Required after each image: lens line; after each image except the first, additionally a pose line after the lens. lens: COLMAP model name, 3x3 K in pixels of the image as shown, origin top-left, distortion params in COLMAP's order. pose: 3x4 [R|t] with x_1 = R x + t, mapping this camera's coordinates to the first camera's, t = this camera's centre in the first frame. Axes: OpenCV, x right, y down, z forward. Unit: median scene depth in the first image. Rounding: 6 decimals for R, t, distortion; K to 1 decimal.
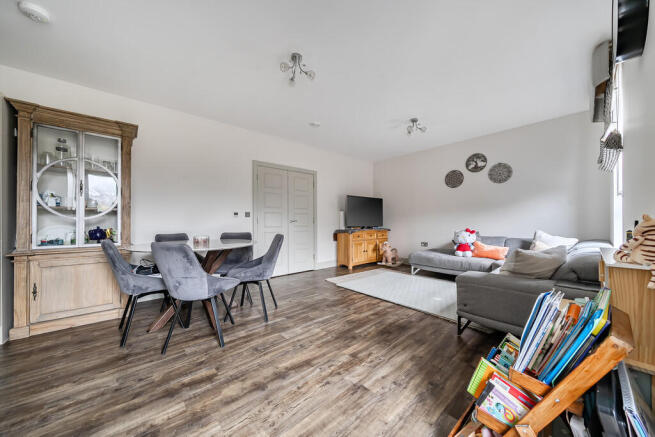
lens RADIAL K [[234.7, 0, 343.5], [0, 234.7, 220.7], [0, 0, 1]] dist [-0.007165, 0.000058]
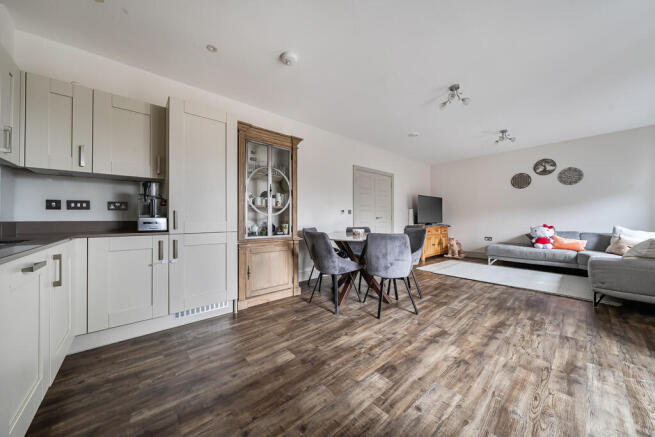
lens RADIAL K [[230.7, 0, 329.0], [0, 230.7, 216.3], [0, 0, 1]] dist [-0.006849, 0.000017]
pose [[0.999845, 0.002244, -0.017453, -0.567294], [-0.002378, 0.999968, -0.007665, 0.005326], [0.017435, 0.007705, 0.999818, -0.163000]]
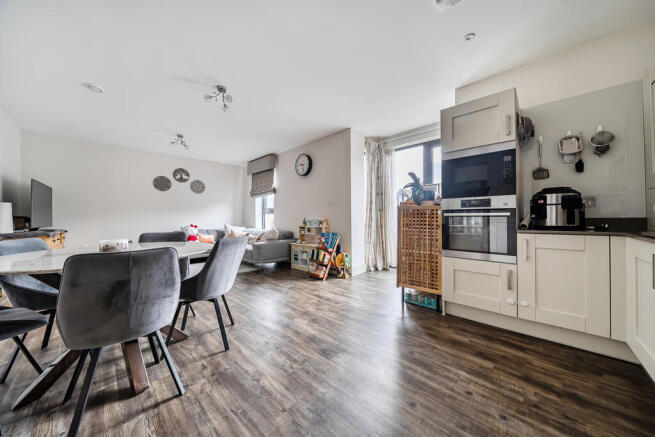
lens RADIAL K [[230.7, 0, 329.0], [0, 230.7, 216.3], [0, 0, 1]] dist [-0.006849, 0.000017]
pose [[-0.098933, 0.013183, 0.995007, -0.989151], [0.007724, 0.999892, -0.012479, 0.009418], [-0.995064, 0.006451, -0.099024, 0.364237]]
